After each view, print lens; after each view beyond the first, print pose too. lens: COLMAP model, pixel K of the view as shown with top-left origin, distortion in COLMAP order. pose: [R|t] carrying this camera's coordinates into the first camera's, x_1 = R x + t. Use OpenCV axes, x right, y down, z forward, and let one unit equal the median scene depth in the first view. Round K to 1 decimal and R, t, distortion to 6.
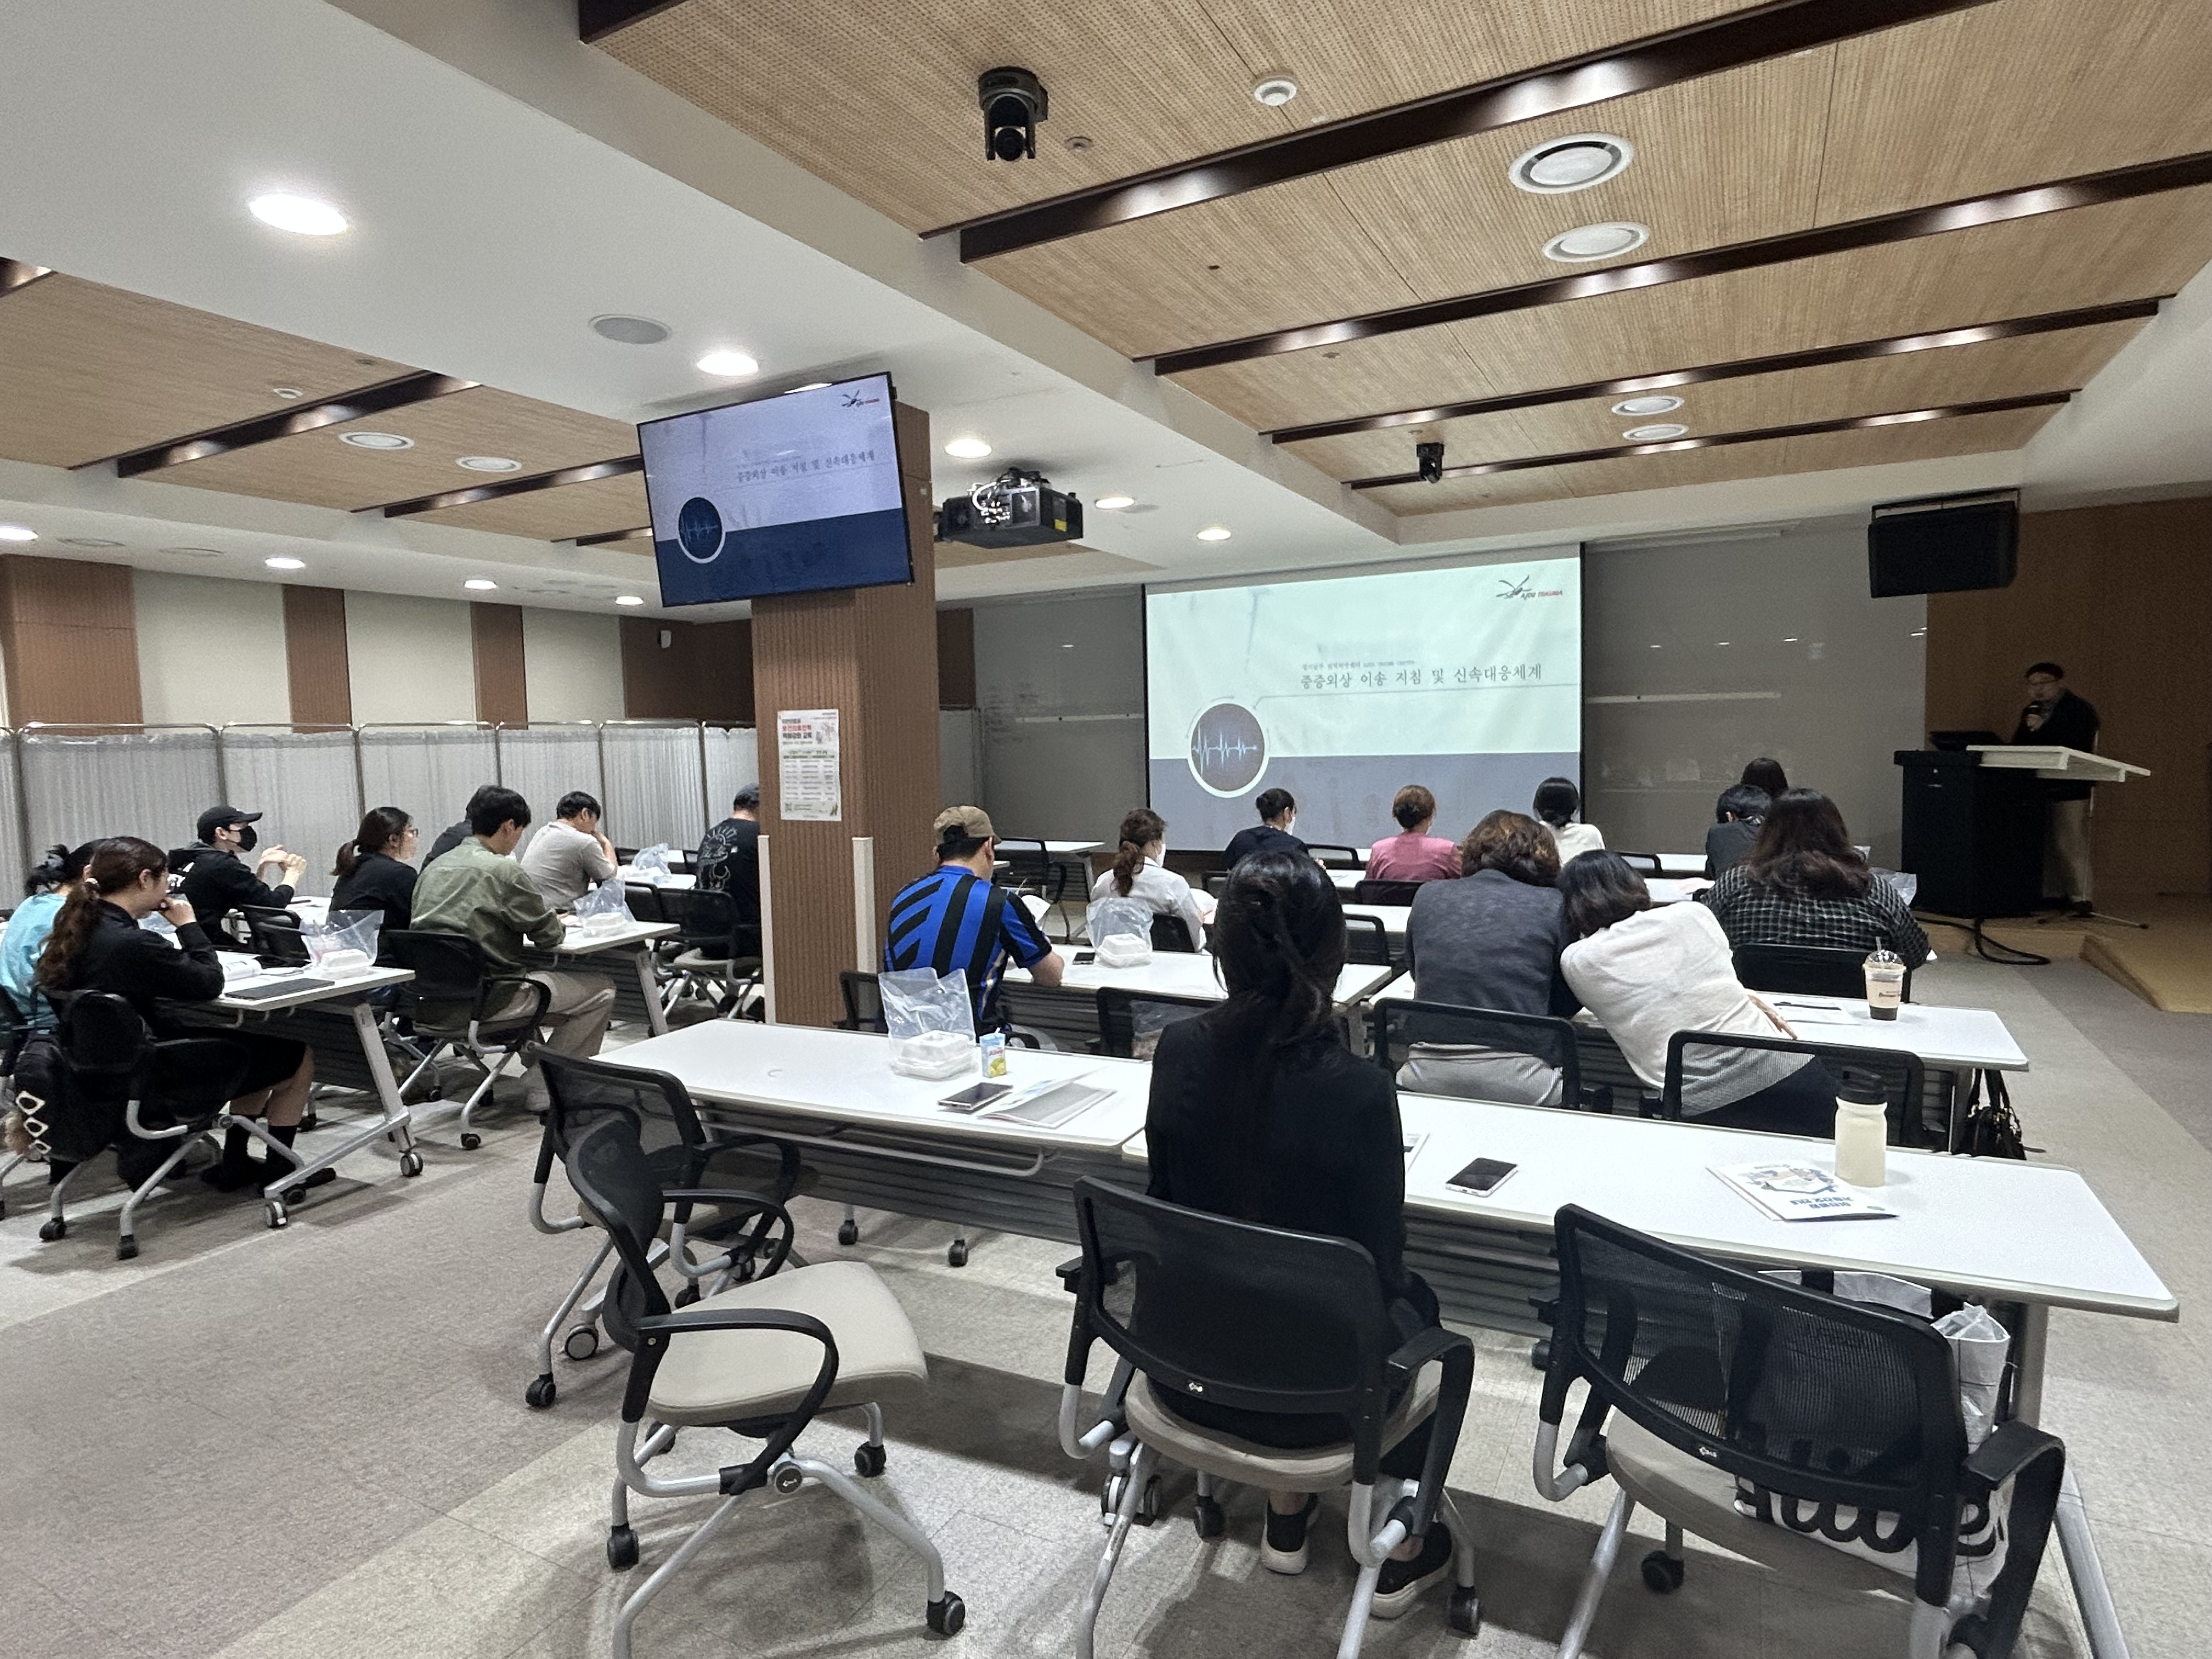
lens RADIAL K [[1210.0, 0, 1099.5], [0, 1210.0, 825.8], [0, 0, 1]] dist [-0.000416, 0.001538]
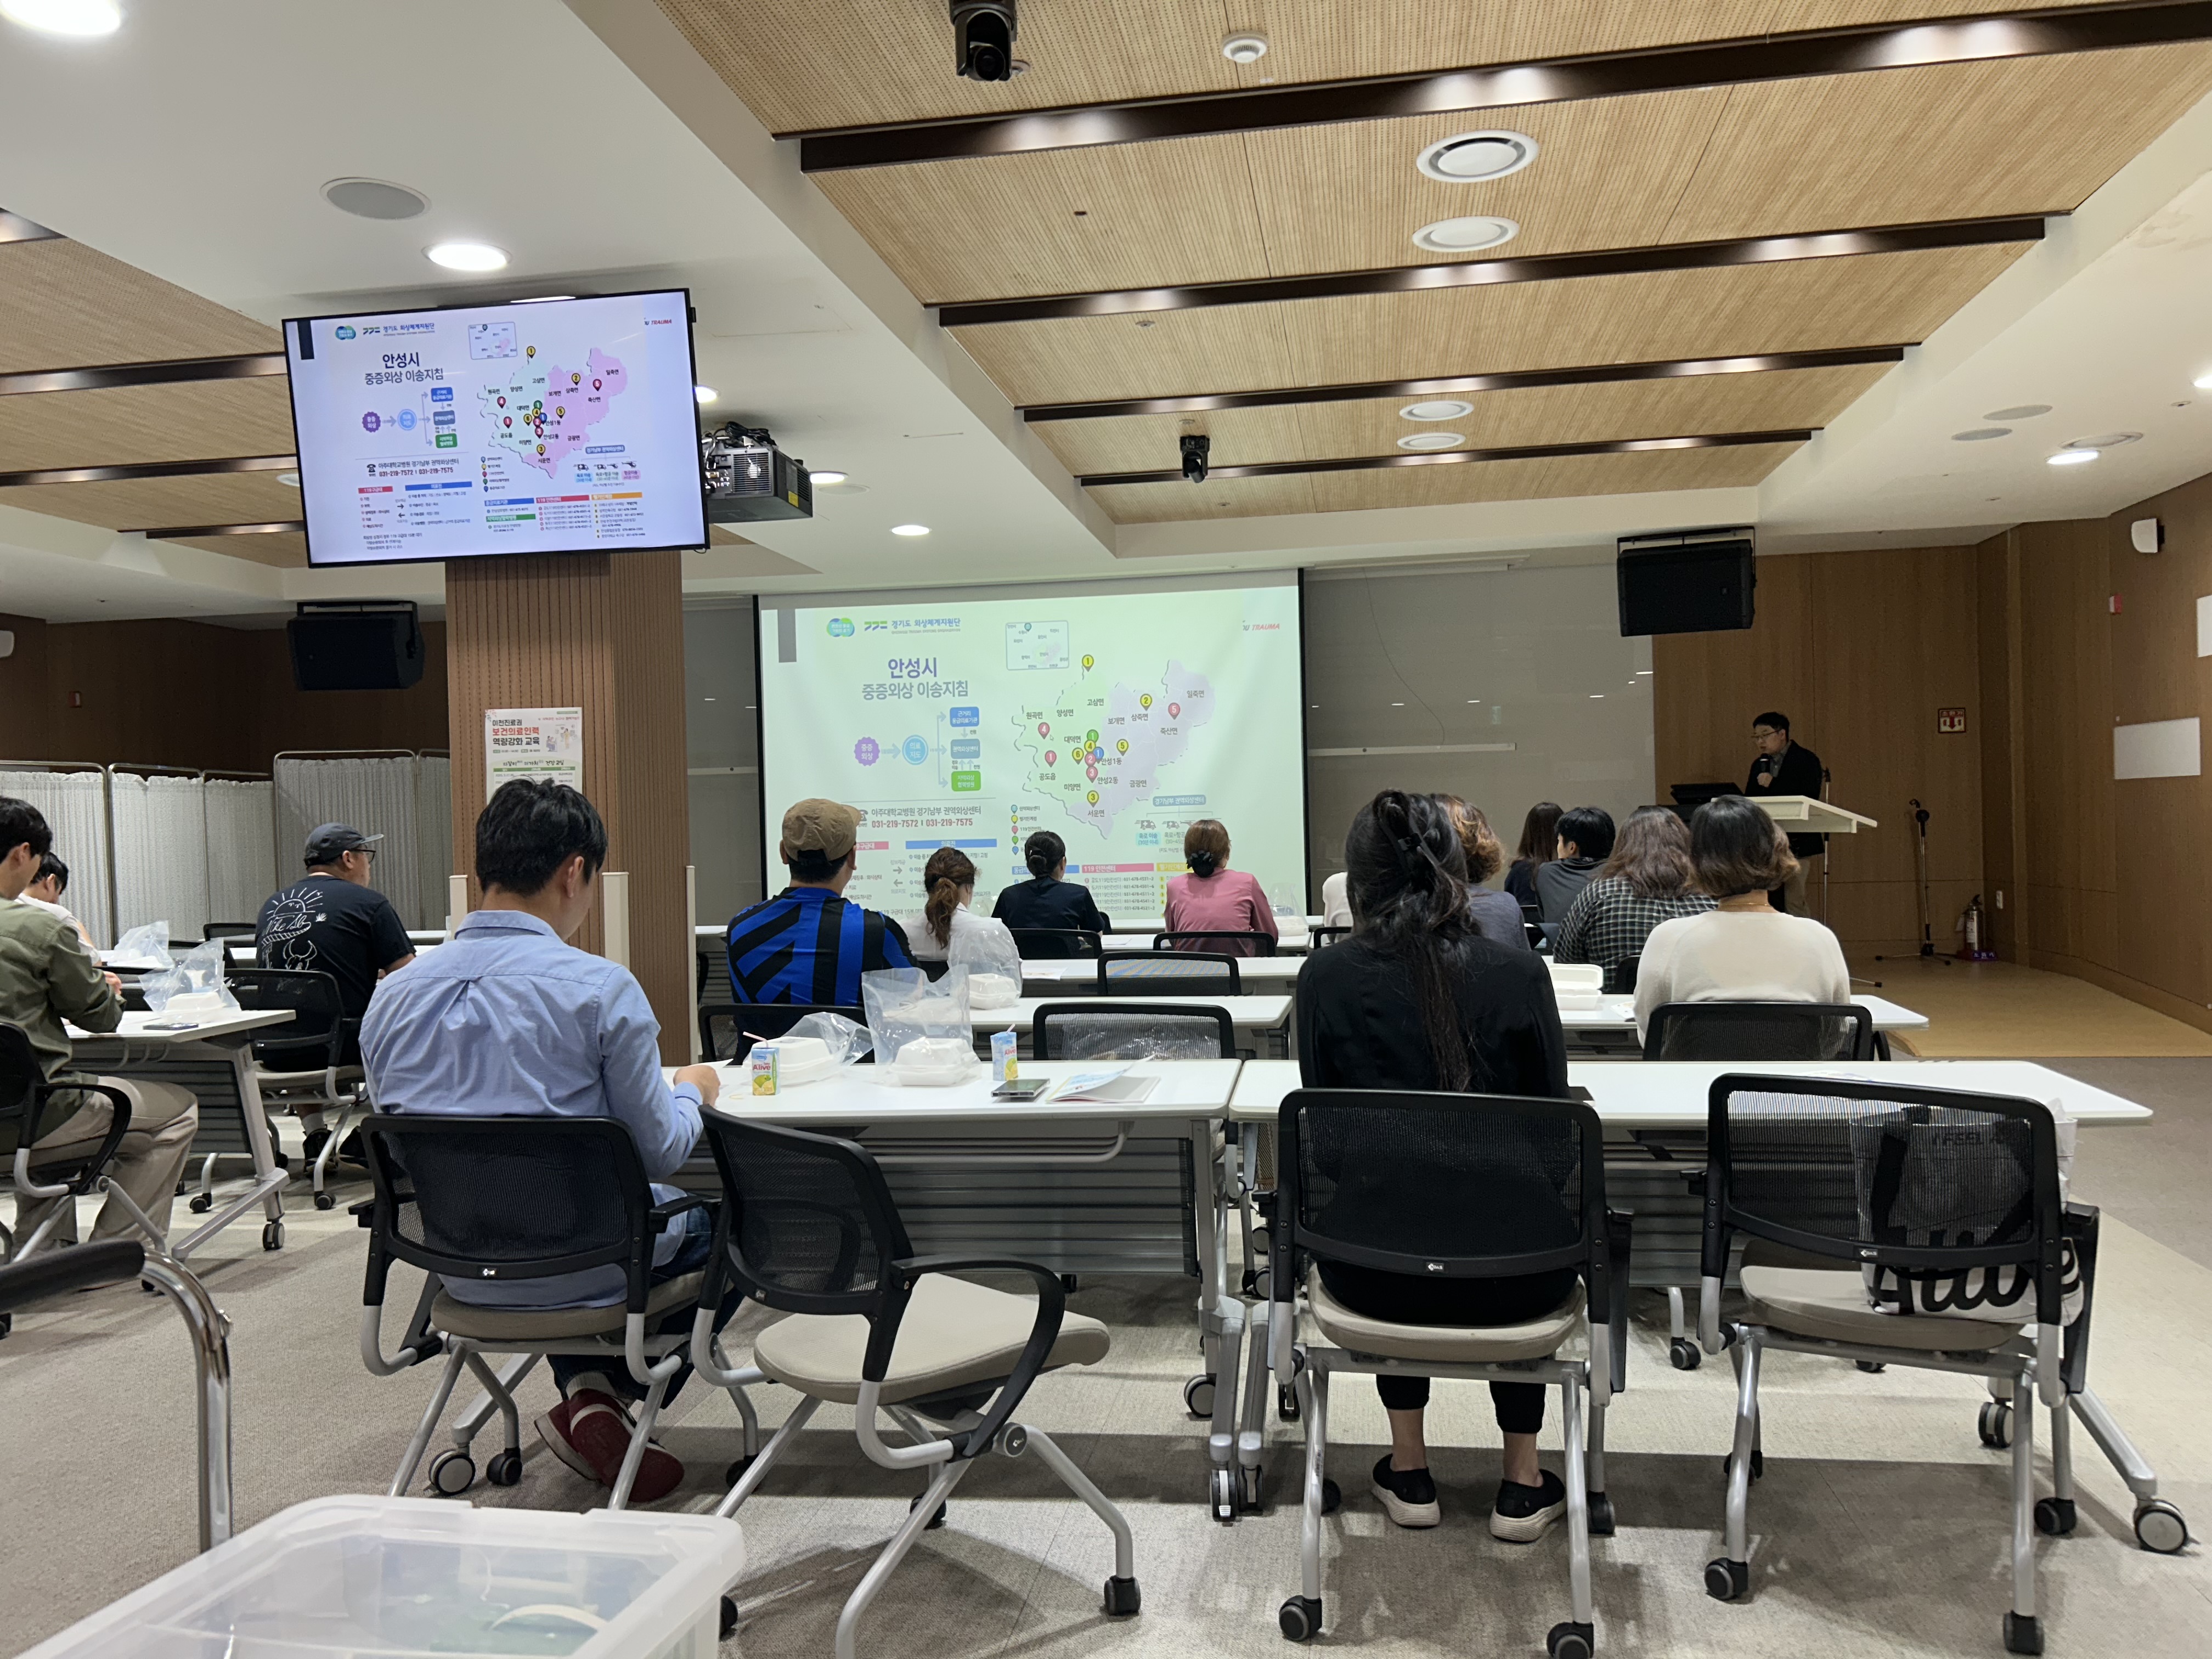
lens RADIAL K [[1670.7, 0, 1106.0], [0, 1670.7, 829.5], [0, 0, 1]] dist [0.072852, -0.096155]
pose [[0.945129, -0.000751, 0.326695, -0.222015], [0.025979, 0.997003, -0.072865, 0.061318], [-0.325662, 0.077354, 0.942317, -0.104458]]
